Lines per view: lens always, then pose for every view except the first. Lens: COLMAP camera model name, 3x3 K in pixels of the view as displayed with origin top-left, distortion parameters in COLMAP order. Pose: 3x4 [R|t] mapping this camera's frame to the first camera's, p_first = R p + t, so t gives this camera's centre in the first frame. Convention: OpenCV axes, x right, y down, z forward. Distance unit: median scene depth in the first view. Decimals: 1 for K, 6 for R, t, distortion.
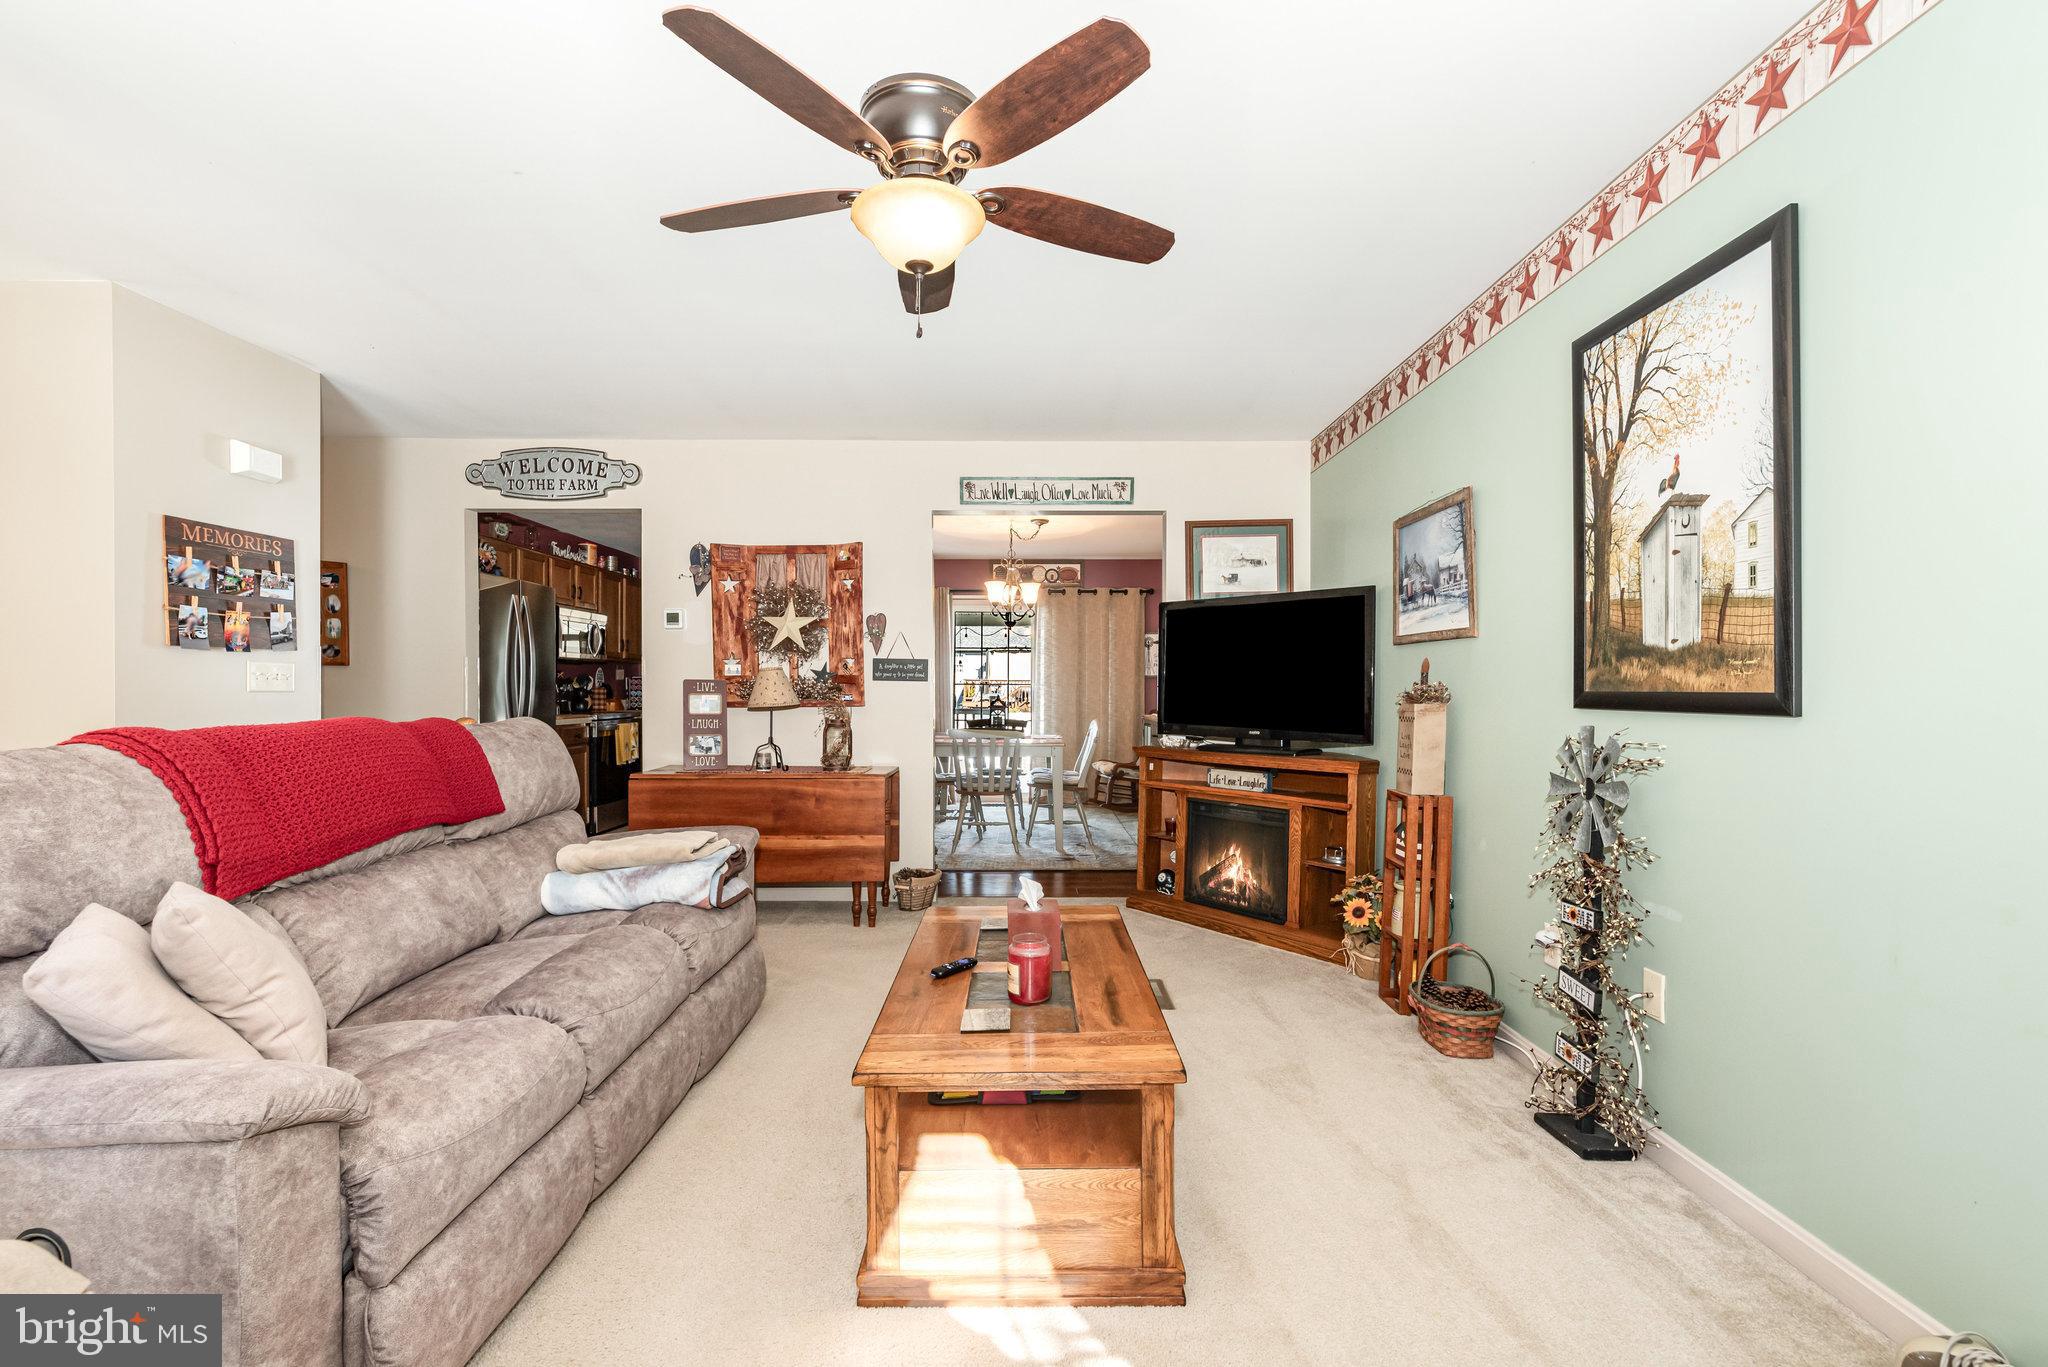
lens RADIAL K [[881.8, 0, 1023.7], [0, 881.8, 695.3], [0, 0, 1]] dist [0.000963, -0.000114]
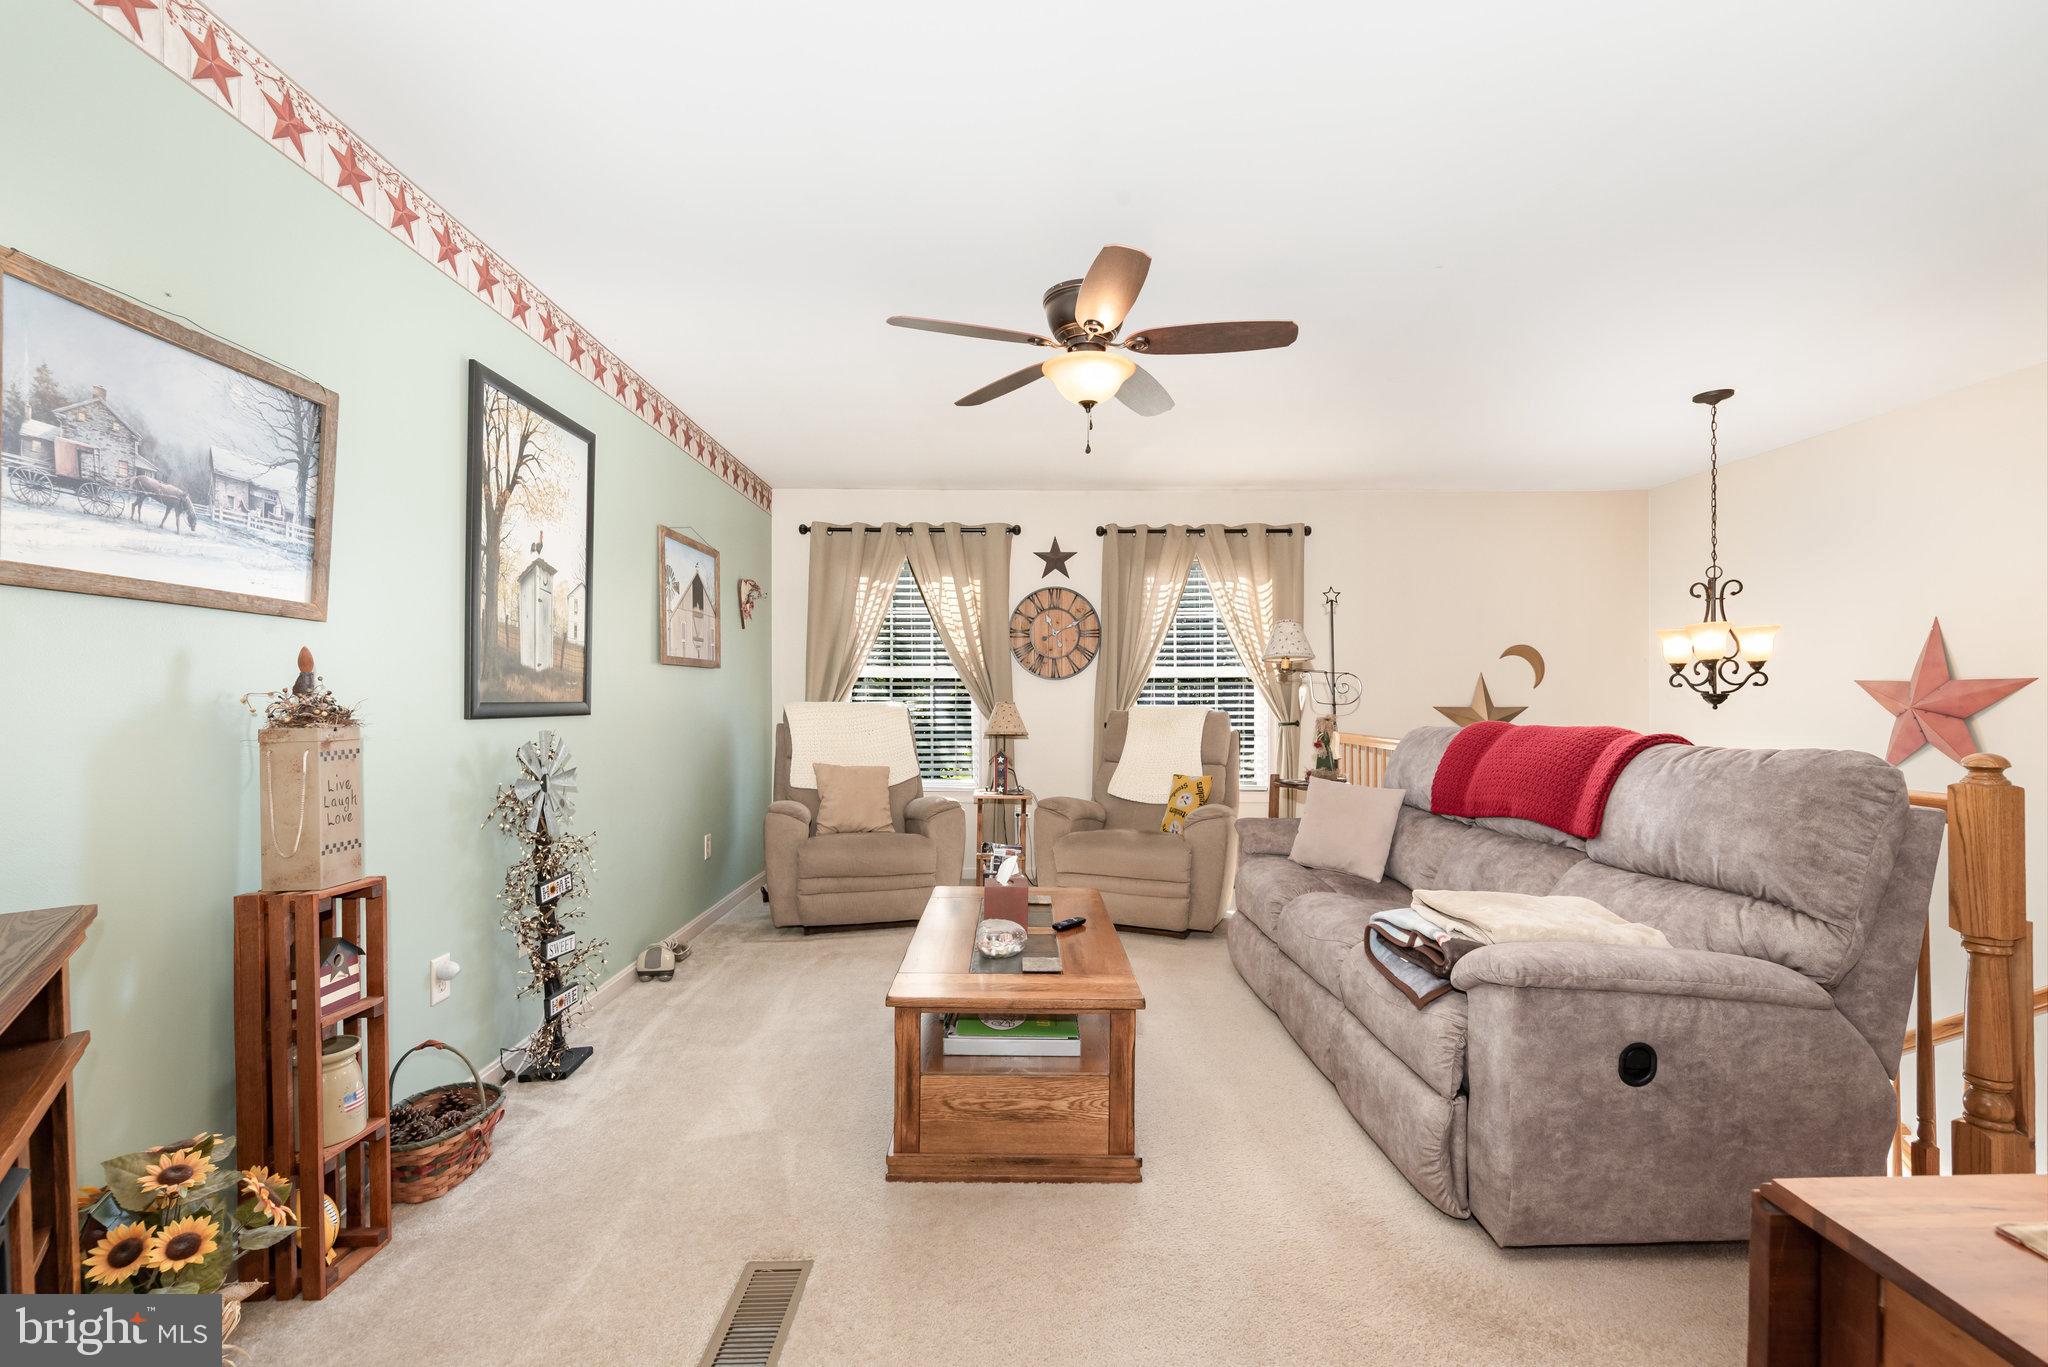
lens RADIAL K [[886.3, 0, 1020.8], [0, 886.3, 694.3], [0, 0, 1]] dist [-0.001238, -0.000514]
pose [[-0.999978, -0.002620, 0.006167, -0.017213], [-0.002597, 0.999989, 0.003828, -0.020899], [-0.006177, 0.003812, -0.999974, 2.147052]]
